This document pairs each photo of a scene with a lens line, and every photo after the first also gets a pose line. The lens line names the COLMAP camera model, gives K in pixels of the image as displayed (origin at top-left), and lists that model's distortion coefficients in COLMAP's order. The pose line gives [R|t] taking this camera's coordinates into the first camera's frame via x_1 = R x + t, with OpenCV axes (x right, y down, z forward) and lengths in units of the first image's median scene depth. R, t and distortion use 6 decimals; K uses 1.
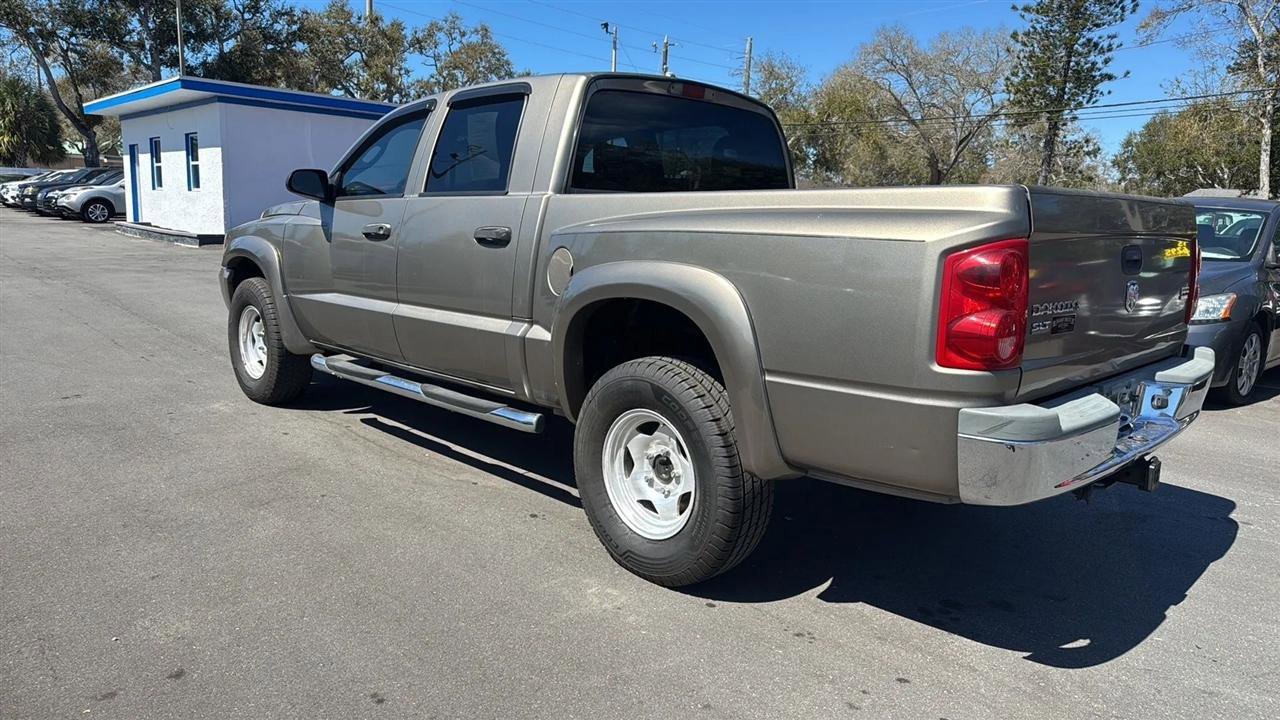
lens RADIAL K [[858.7, 0, 649.5], [0, 858.7, 352.4], [0, 0, 1]] dist [0.054806, -0.061168]
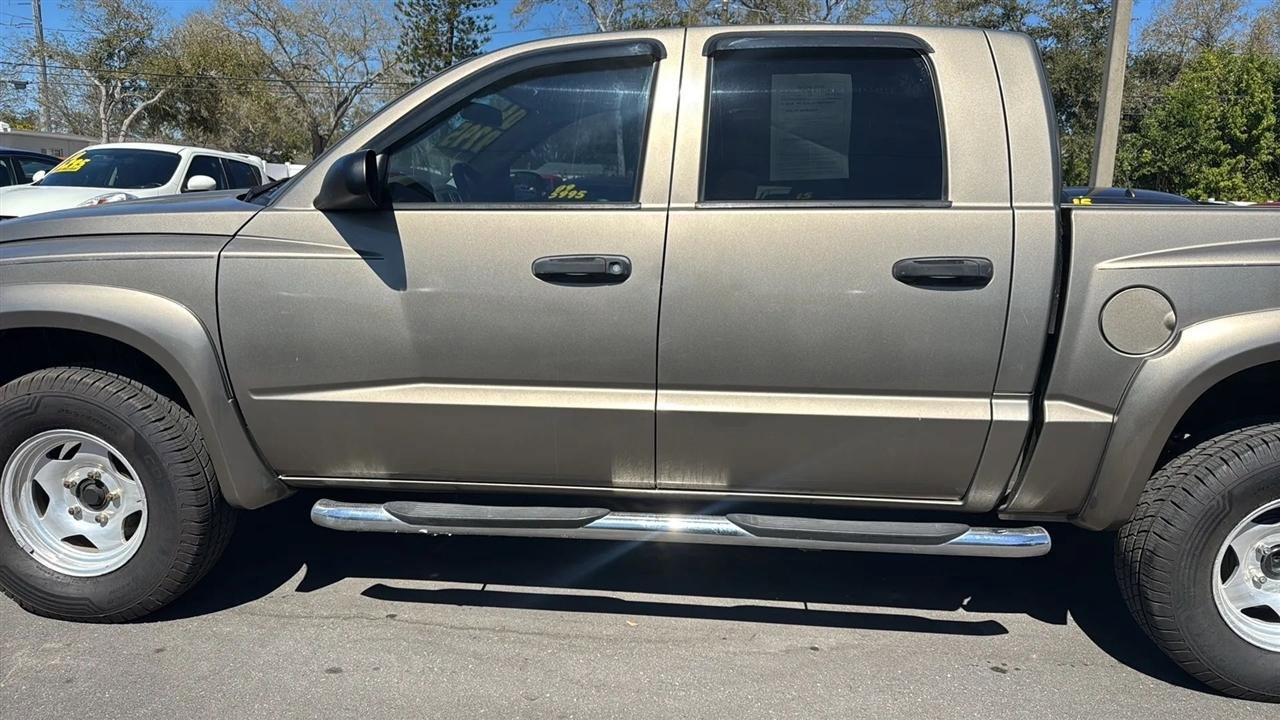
lens RADIAL K [[858.7, 0, 631.6], [0, 858.7, 351.2], [0, 0, 1]] dist [0.054806, -0.061168]
pose [[0.760616, -0.126541, 0.636750, -0.544427], [0.102426, 0.991926, 0.074773, -0.104159], [-0.641071, 0.008346, 0.767436, 0.457953]]
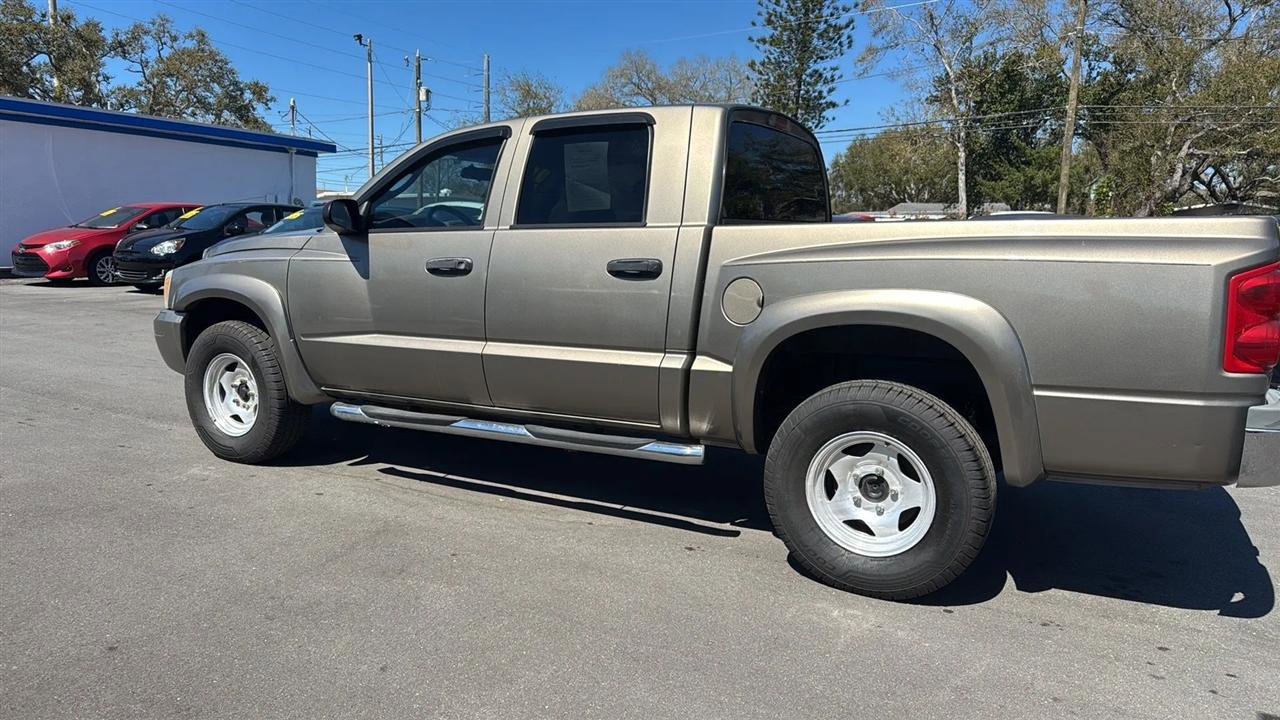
lens RADIAL K [[858.7, 0, 639.6], [0, 858.7, 356.8], [0, 0, 1]] dist [0.054806, -0.061168]
pose [[0.958584, -0.058815, 0.278672, -0.318975], [0.062716, 0.998018, -0.005094, -0.020696], [-0.277821, 0.022360, 0.960373, 0.043431]]
